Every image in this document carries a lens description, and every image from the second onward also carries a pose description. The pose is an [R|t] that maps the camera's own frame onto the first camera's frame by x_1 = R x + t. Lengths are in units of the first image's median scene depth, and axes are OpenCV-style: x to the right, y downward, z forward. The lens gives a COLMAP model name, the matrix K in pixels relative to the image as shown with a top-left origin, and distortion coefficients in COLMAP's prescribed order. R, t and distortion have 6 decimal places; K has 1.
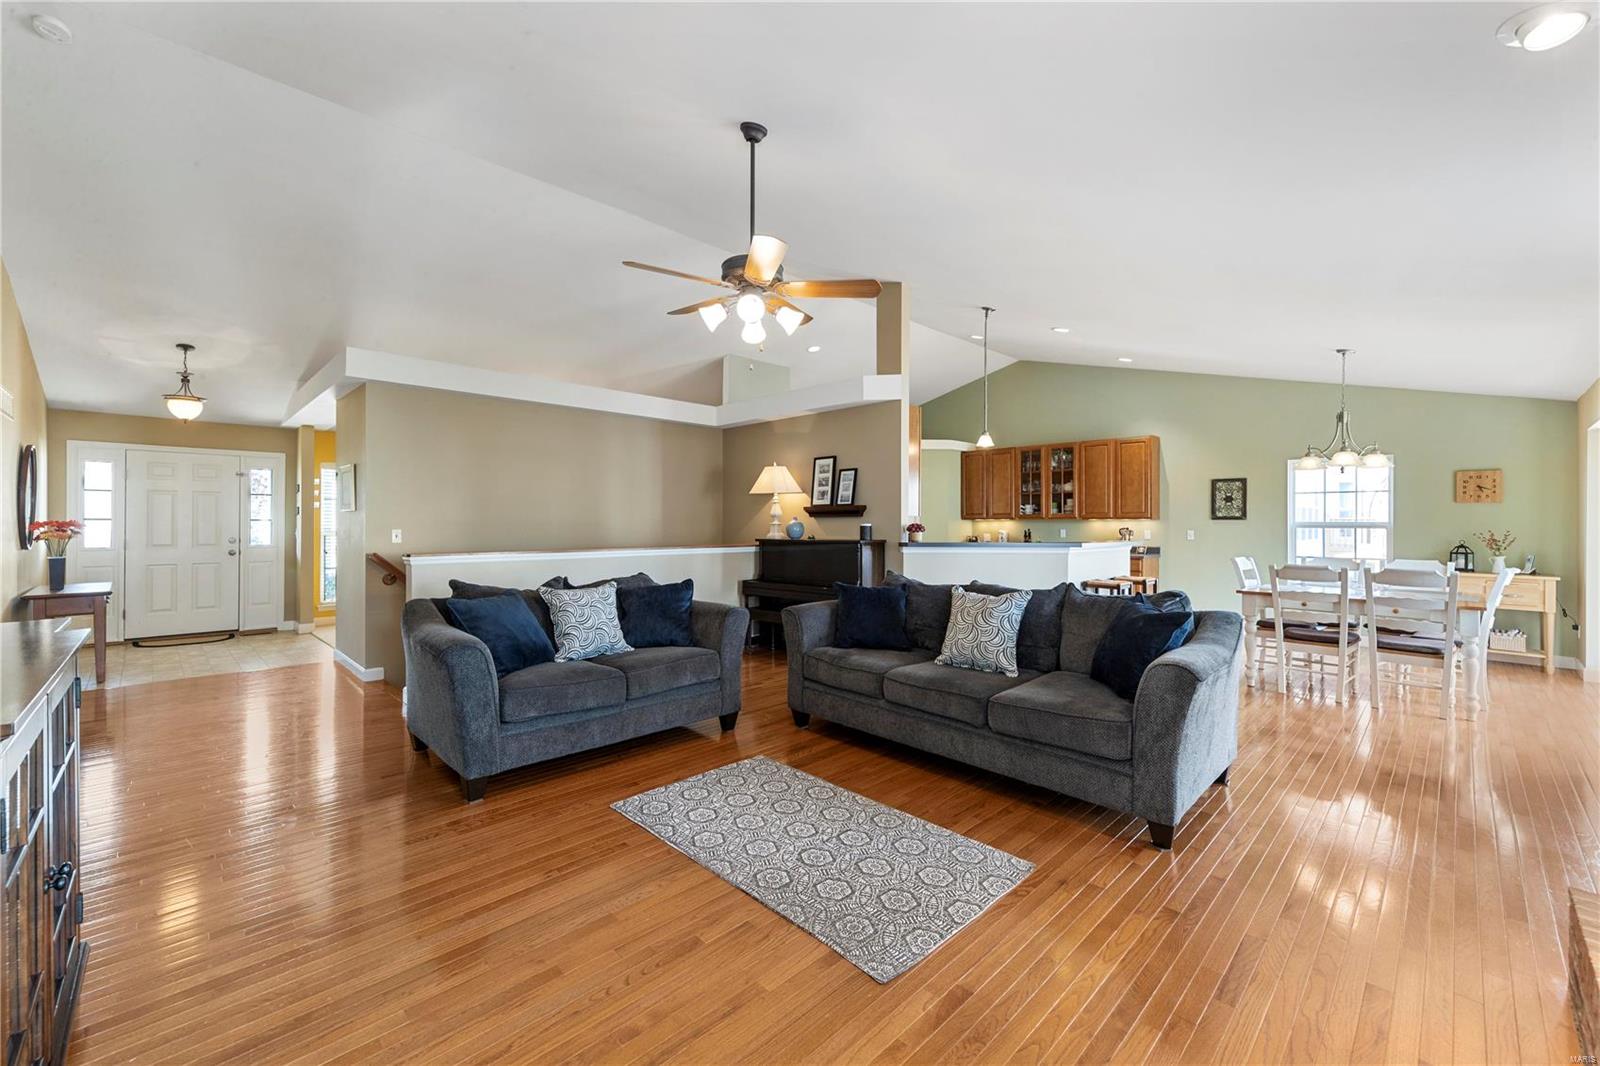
lens RADIAL K [[641.9, 0, 795.3], [0, 641.9, 516.6], [0, 0, 1]] dist [0.001606, 0.000161]
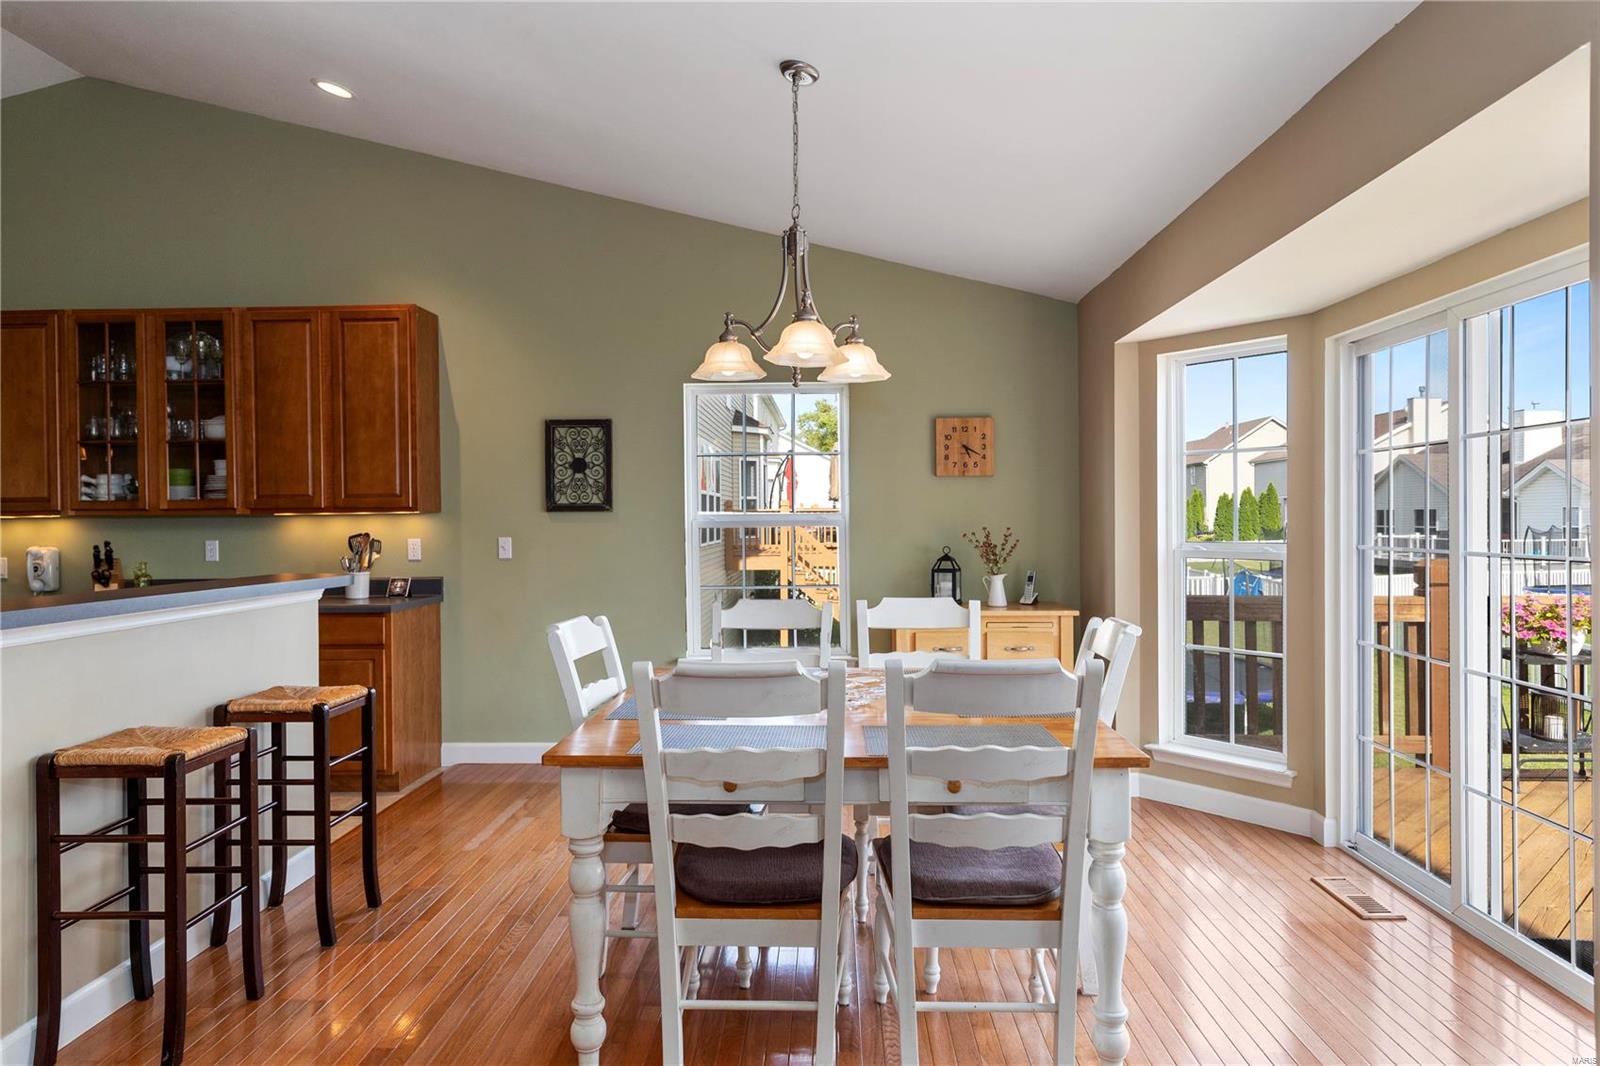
lens RADIAL K [[988.9, 0, 800.0], [0, 988.9, 533.0], [0, 0, 1]] dist [-0.001334, -0.000147]
pose [[0.720510, -0.020172, 0.693152, 0.291466], [0.006918, 0.999736, 0.021904, 0.005218], [-0.693410, -0.010987, 0.720459, 0.376797]]
